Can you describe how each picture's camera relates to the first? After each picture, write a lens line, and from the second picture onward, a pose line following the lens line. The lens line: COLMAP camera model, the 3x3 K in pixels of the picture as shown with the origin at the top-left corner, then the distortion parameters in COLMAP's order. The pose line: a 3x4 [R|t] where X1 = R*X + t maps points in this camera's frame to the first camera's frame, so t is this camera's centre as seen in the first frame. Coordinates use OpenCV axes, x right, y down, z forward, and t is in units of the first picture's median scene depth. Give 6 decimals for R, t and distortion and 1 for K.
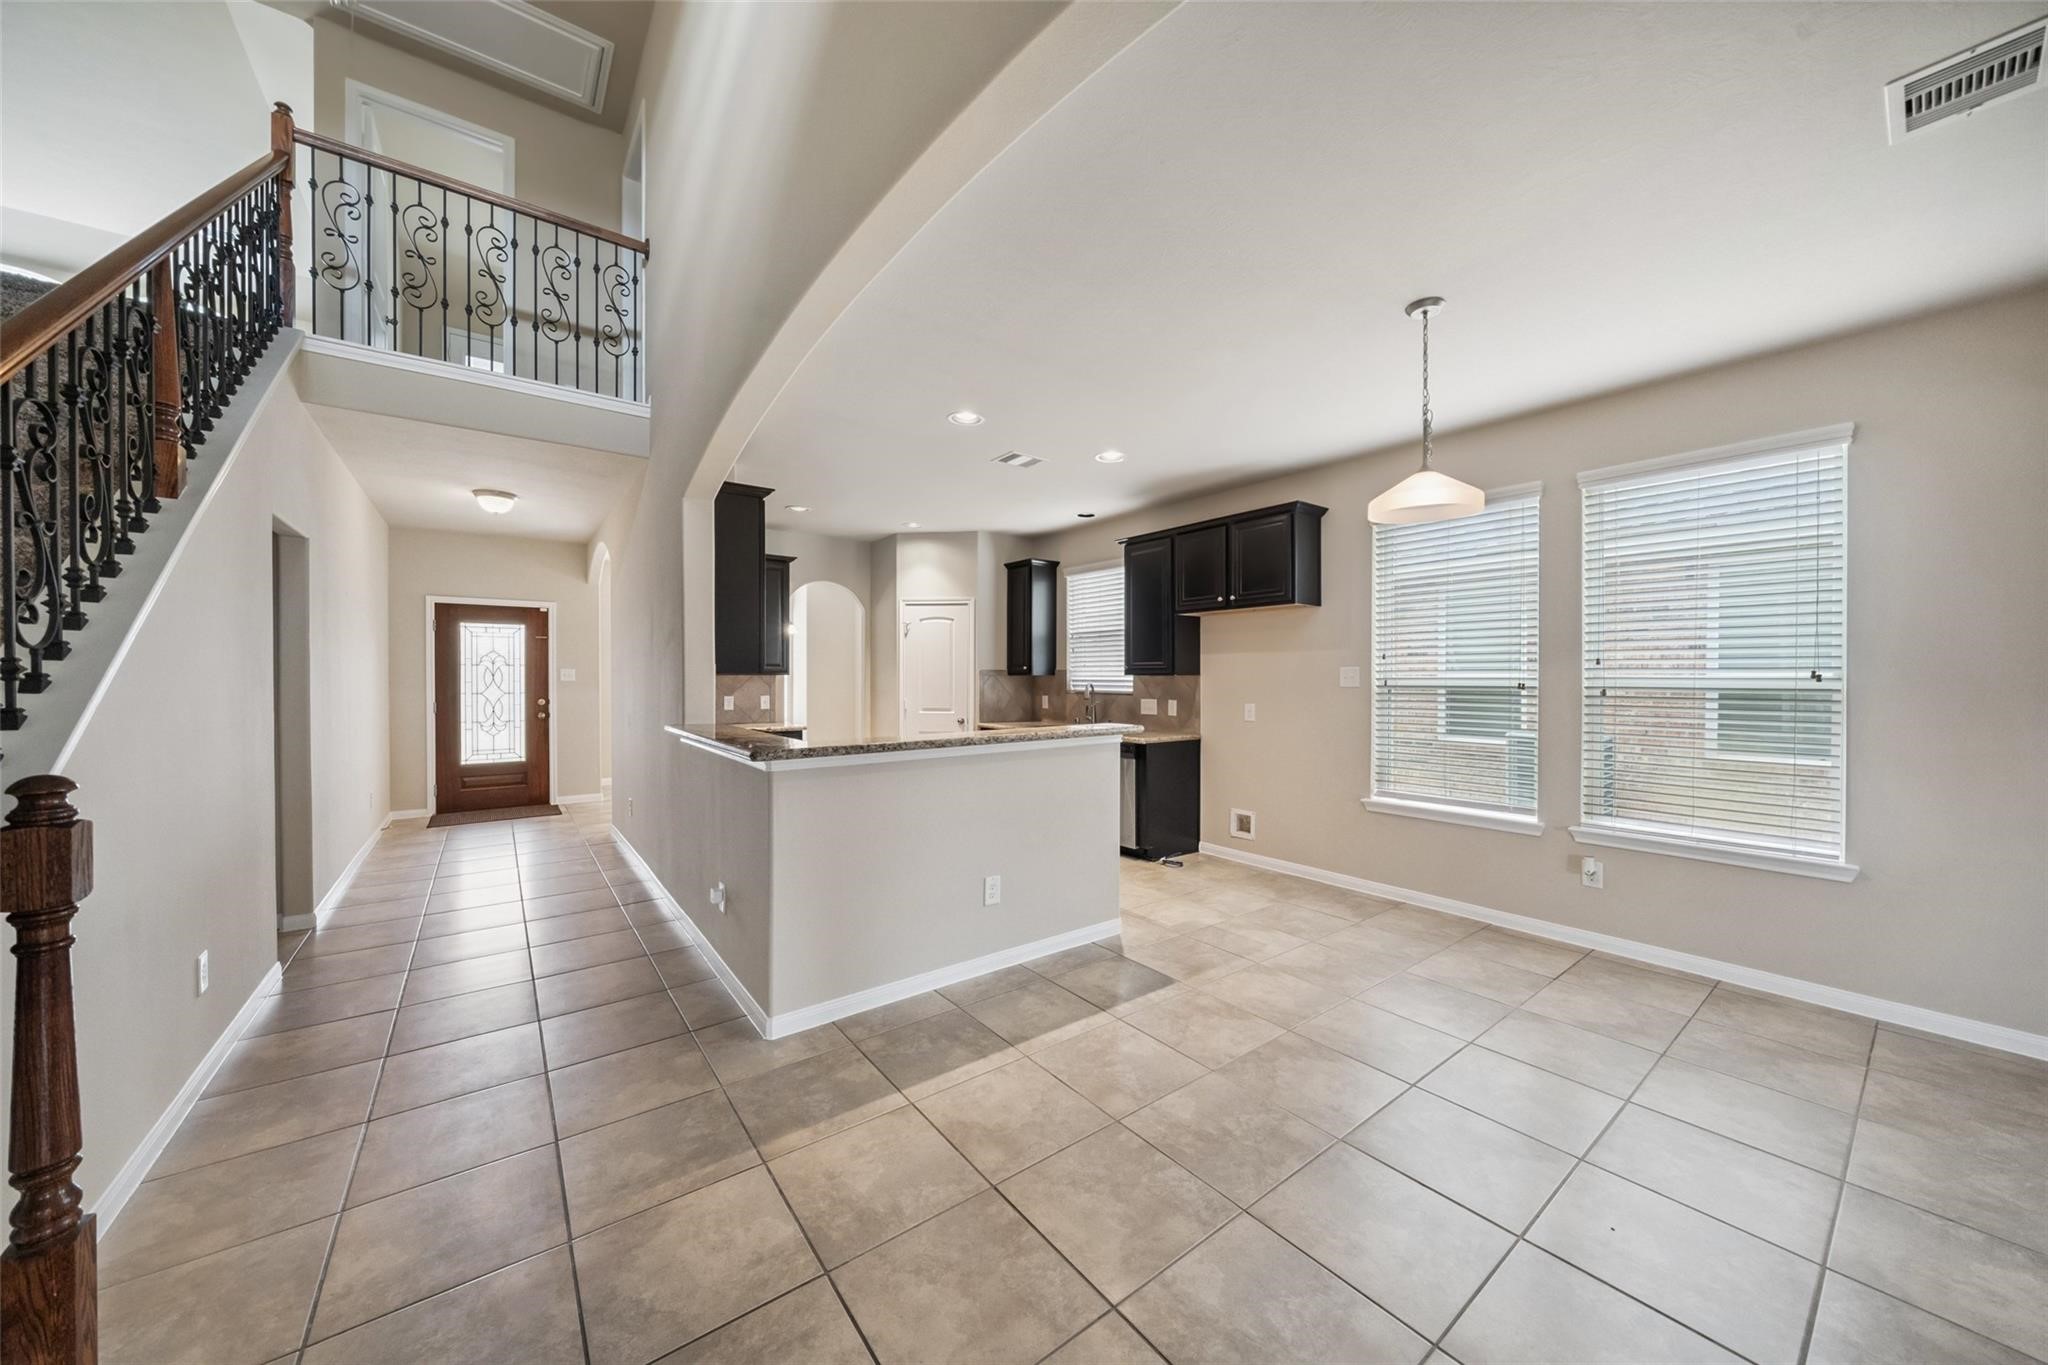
lens RADIAL K [[710.2, 0, 1031.0], [0, 710.2, 680.2], [0, 0, 1]] dist [-0.000071, 0.000002]
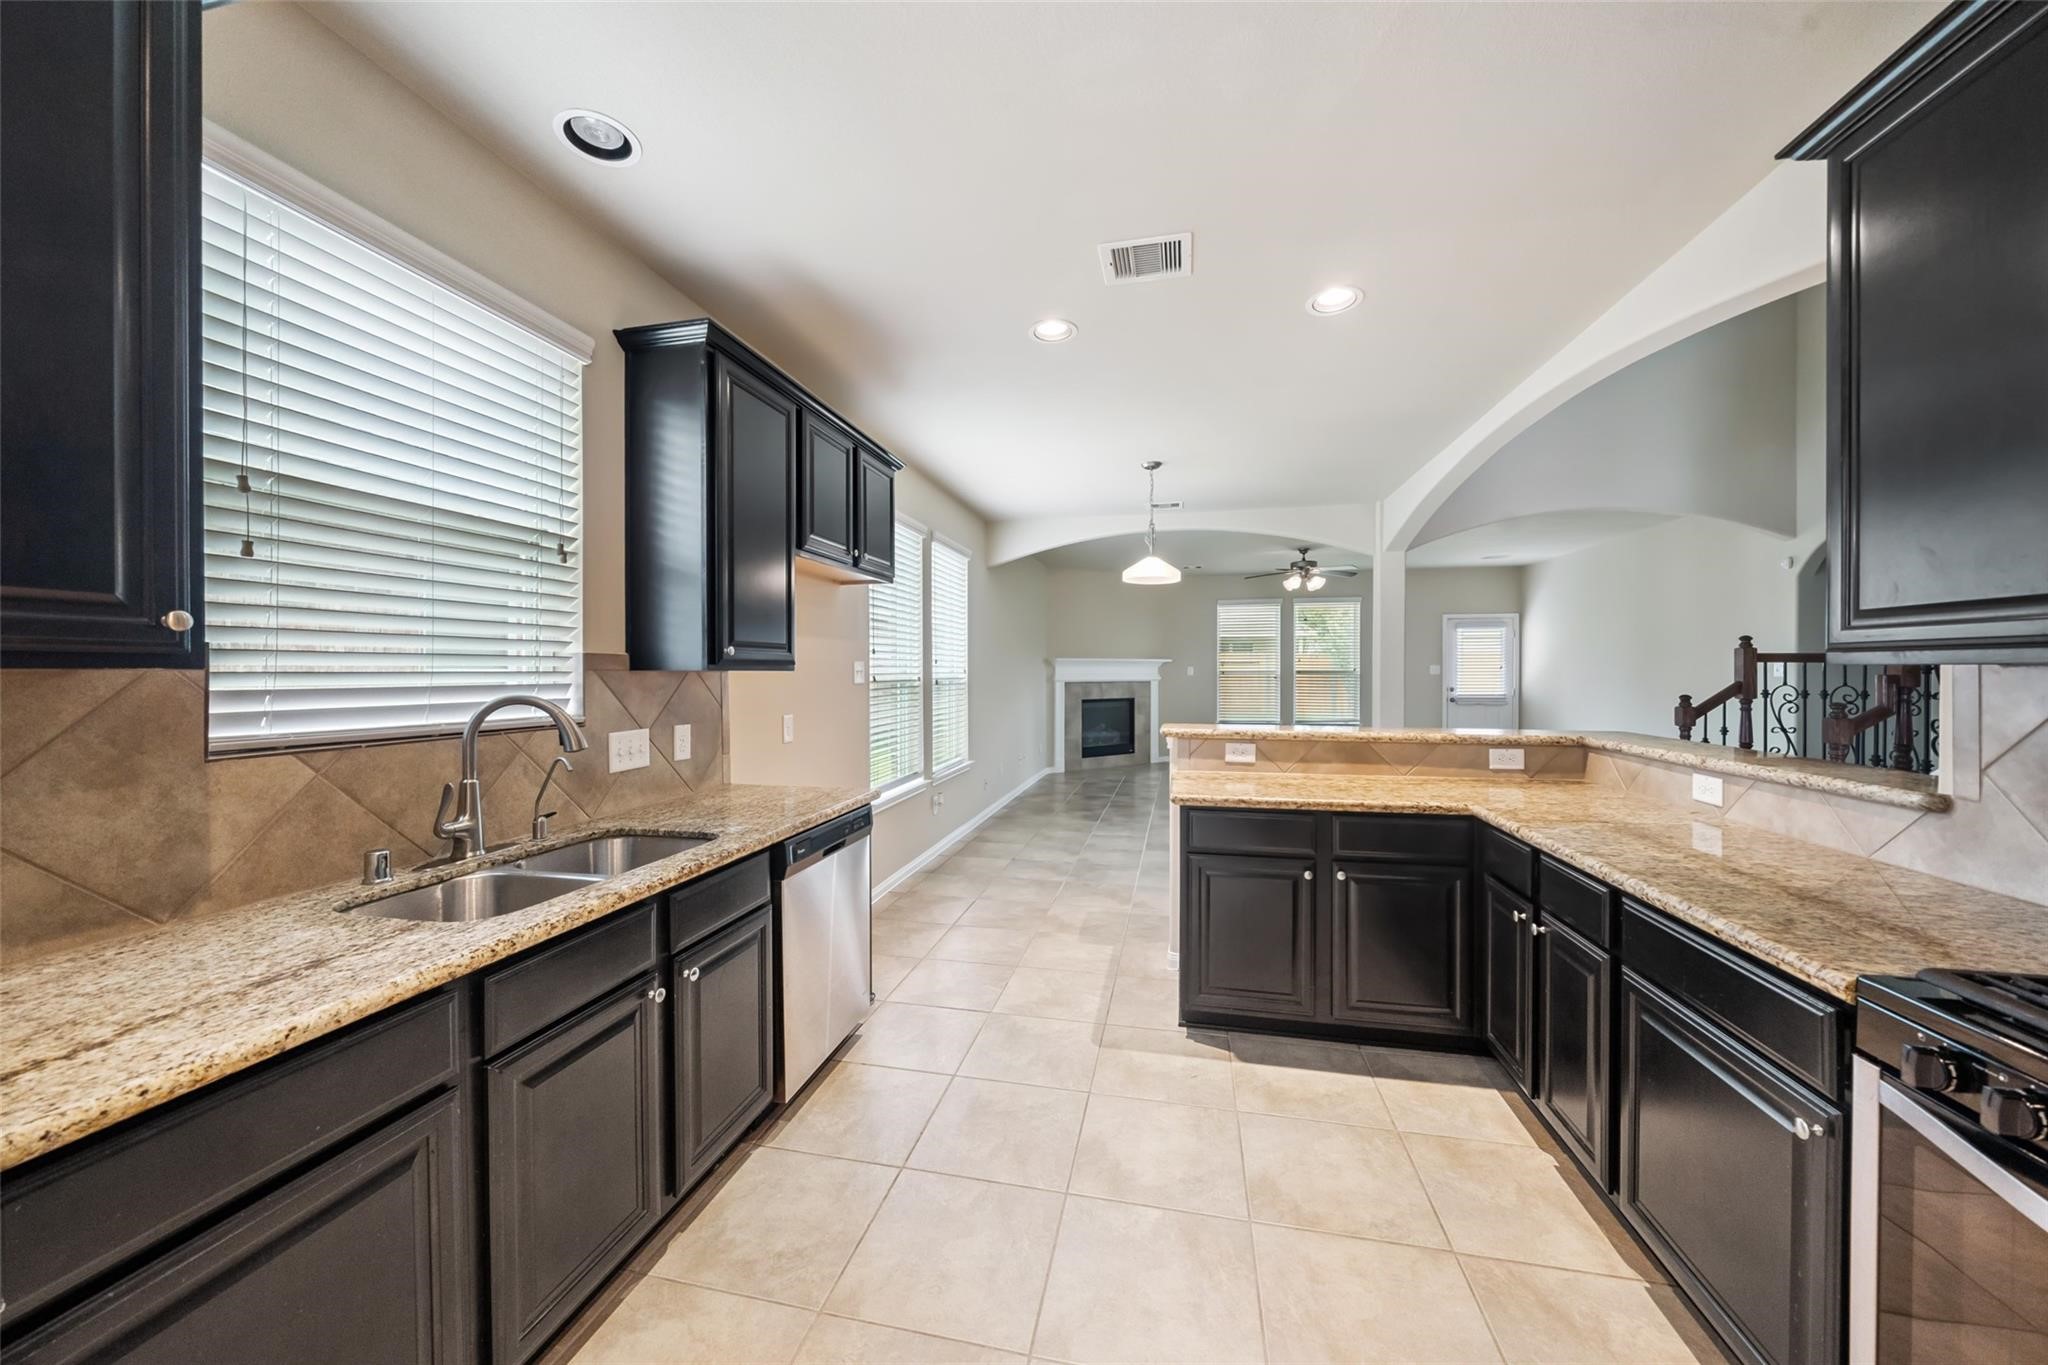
lens RADIAL K [[710.2, 0, 1031.5], [0, 710.2, 675.3], [0, 0, 1]] dist [-0.000071, 0.000002]
pose [[-0.653552, -0.004554, 0.756868, -0.412686], [0.004583, 0.999940, 0.009974, -0.009981], [-0.756867, 0.009988, -0.653492, 1.637588]]
